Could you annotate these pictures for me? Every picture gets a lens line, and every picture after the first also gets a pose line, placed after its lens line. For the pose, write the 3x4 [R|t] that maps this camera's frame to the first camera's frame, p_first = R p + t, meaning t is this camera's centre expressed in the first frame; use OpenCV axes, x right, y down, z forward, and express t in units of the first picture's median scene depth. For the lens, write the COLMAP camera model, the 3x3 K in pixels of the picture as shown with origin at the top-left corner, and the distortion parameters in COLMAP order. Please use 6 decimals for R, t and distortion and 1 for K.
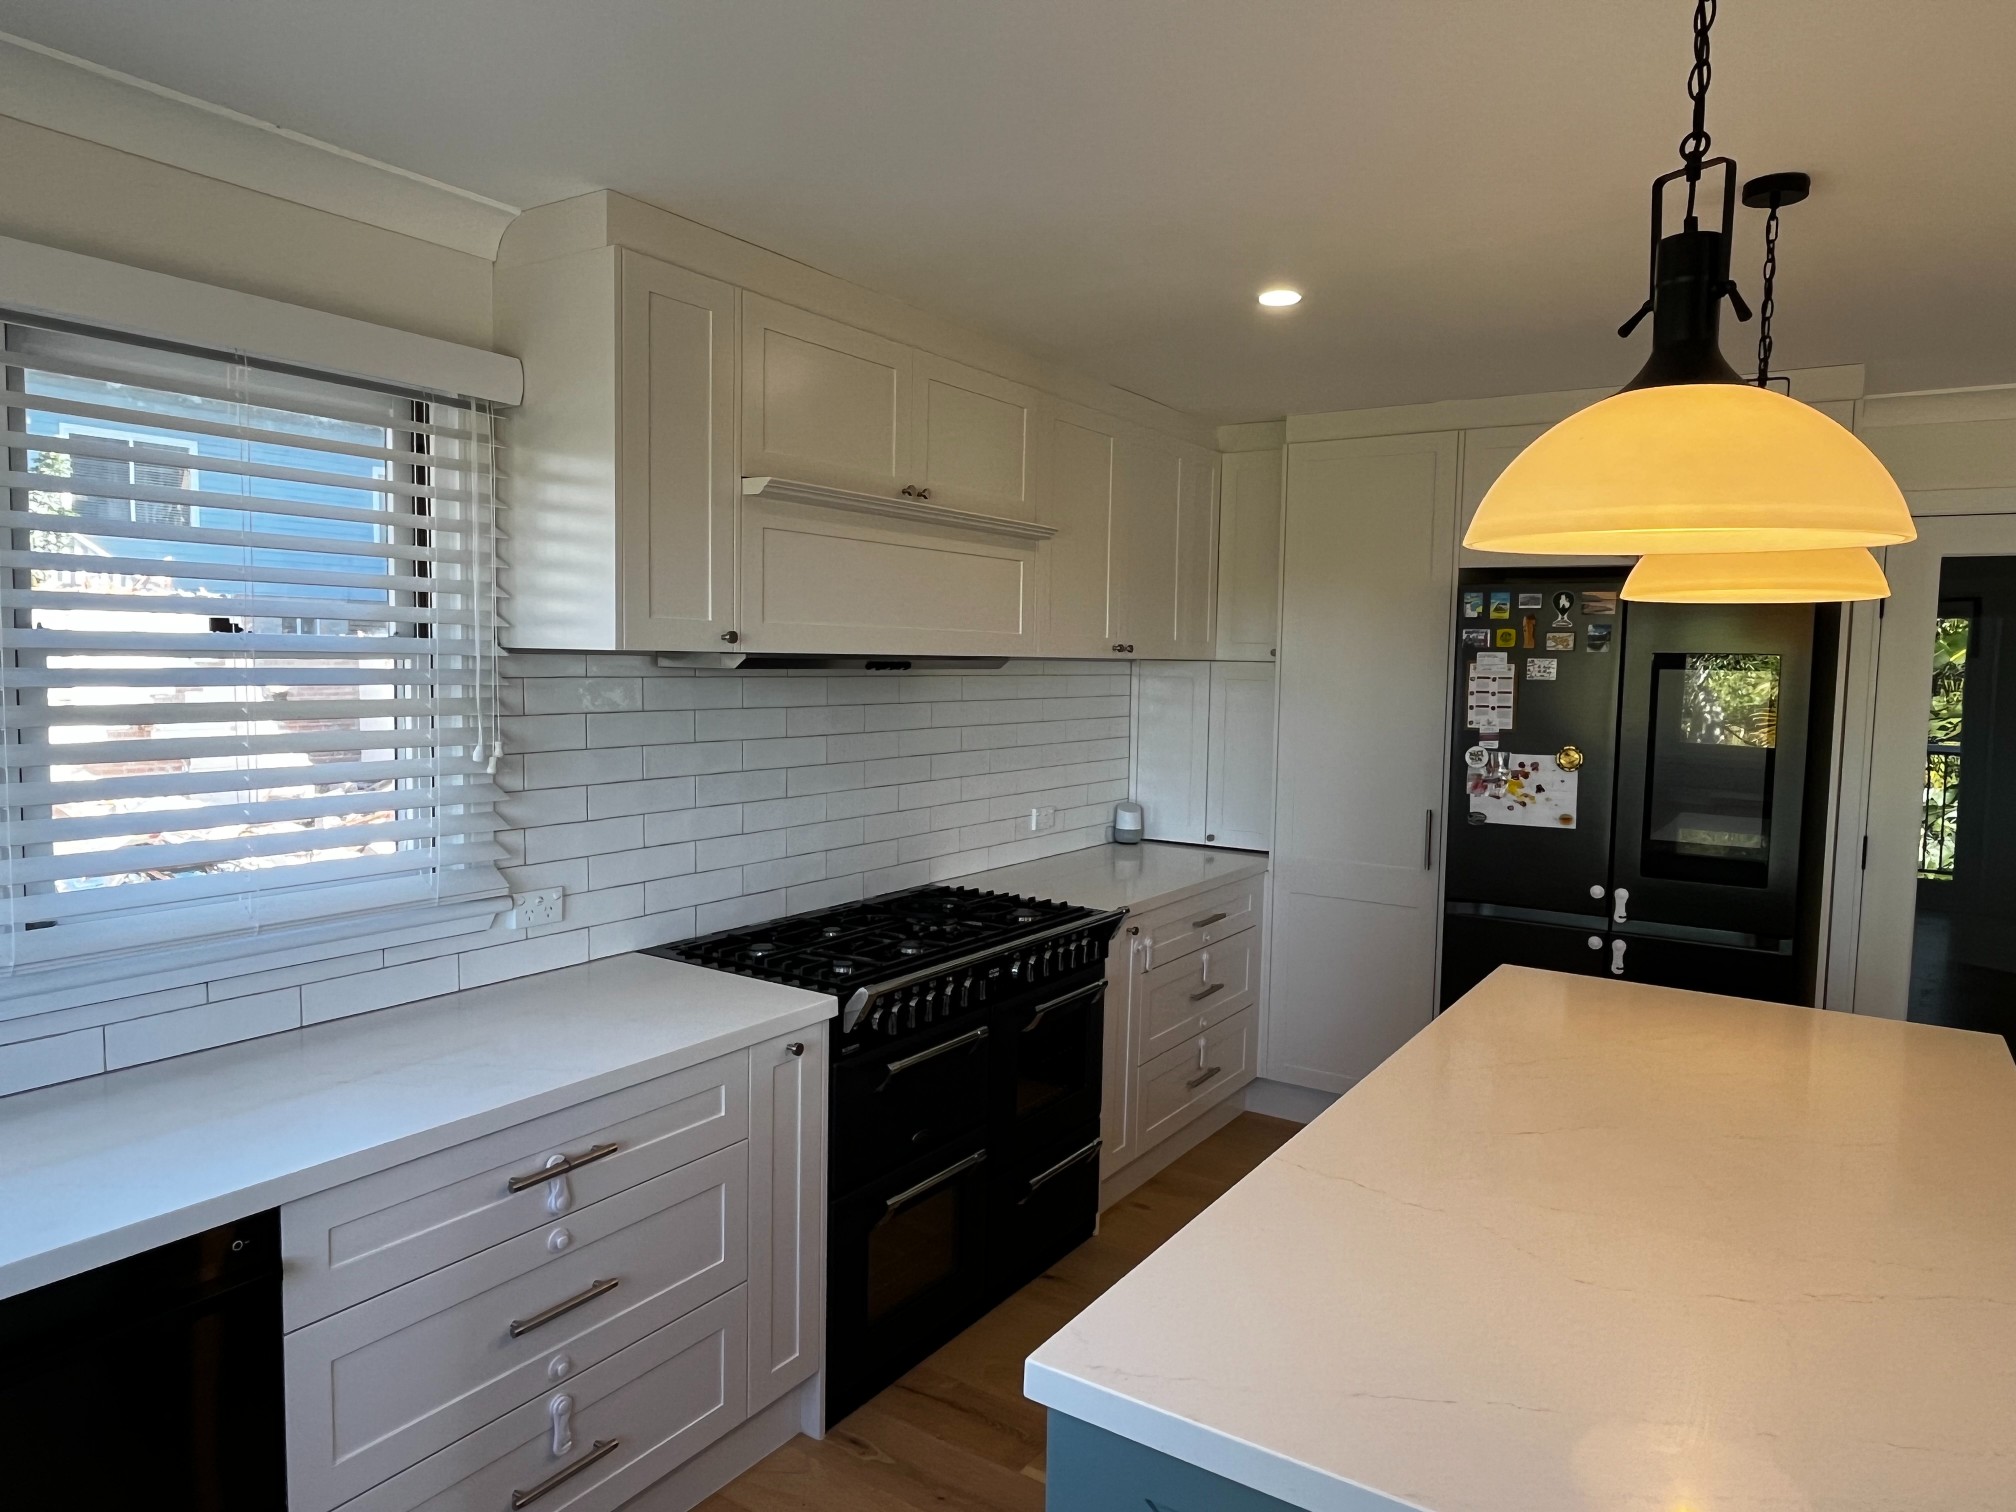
lens RADIAL K [[1278.7, 0, 1009.4], [0, 1278.7, 753.9], [0, 0, 1]] dist [-0.002192, -0.001945]
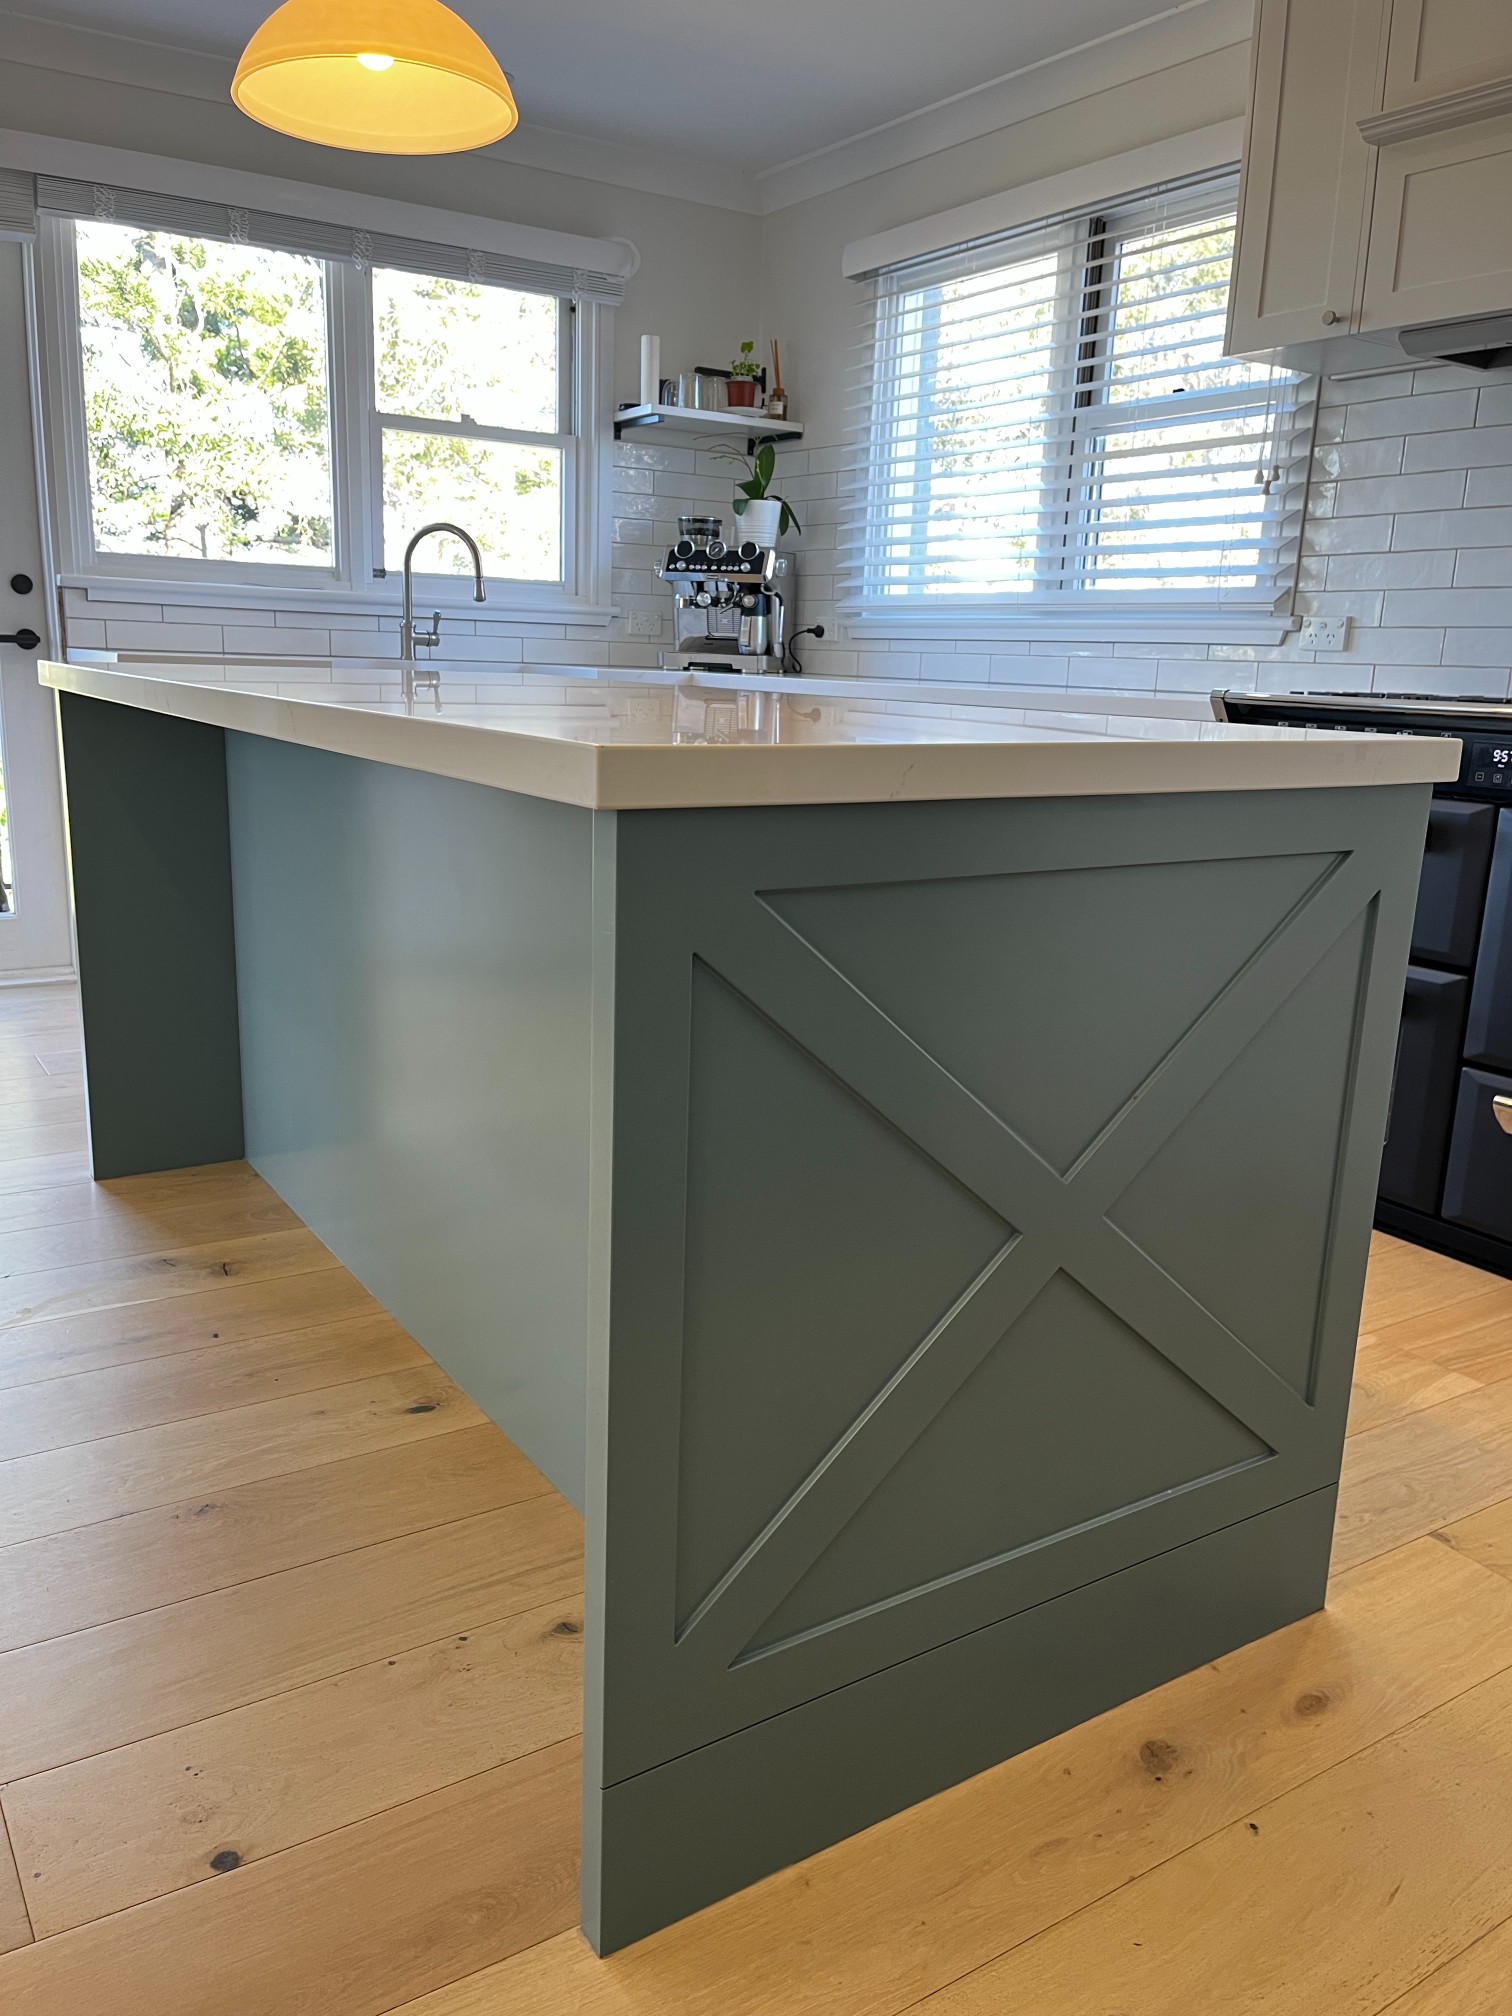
lens RADIAL K [[1527.6, 0, 754.2], [0, 1527.6, 1007.3], [0, 0, 1]] dist [0.040922, -0.032262]
pose [[-0.397904, 0.172231, -0.901115, 0.879338], [-0.114512, 0.965215, 0.235047, 0.148126], [0.910252, 0.196715, -0.364340, 0.931118]]
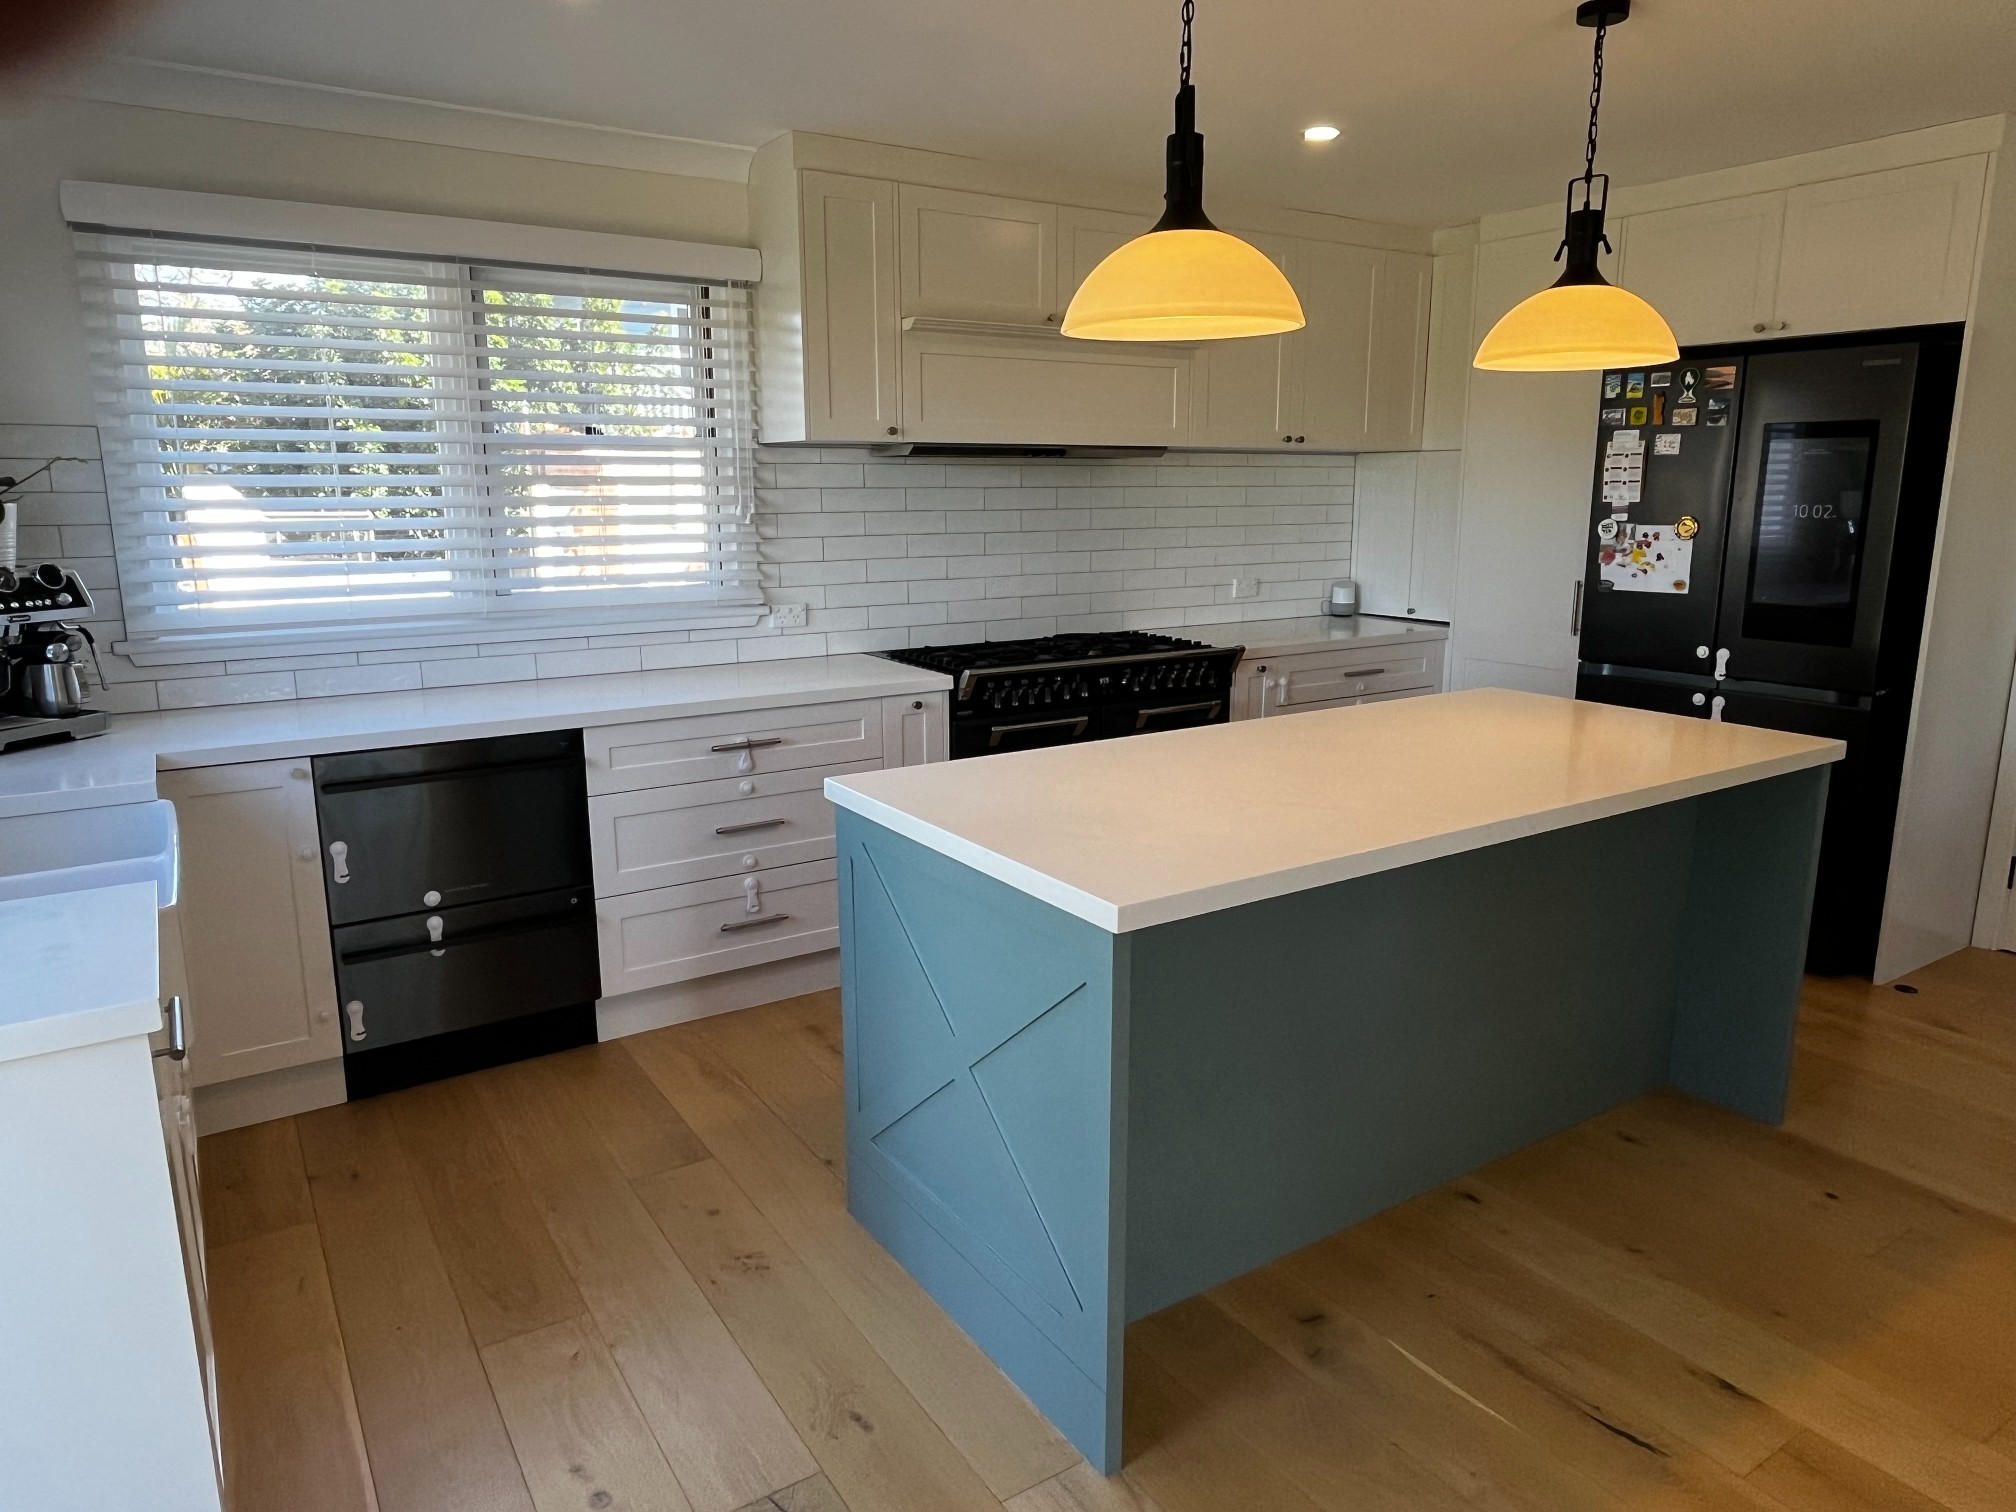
lens RADIAL K [[1278.7, 0, 1010.6], [0, 1278.7, 749.0], [0, 0, 1]] dist [-0.002192, -0.001945]
pose [[0.917835, 0.059618, -0.392460, 0.420078], [-0.010228, 0.991881, 0.126754, 0.069563], [0.396831, -0.112325, 0.910993, -0.273771]]
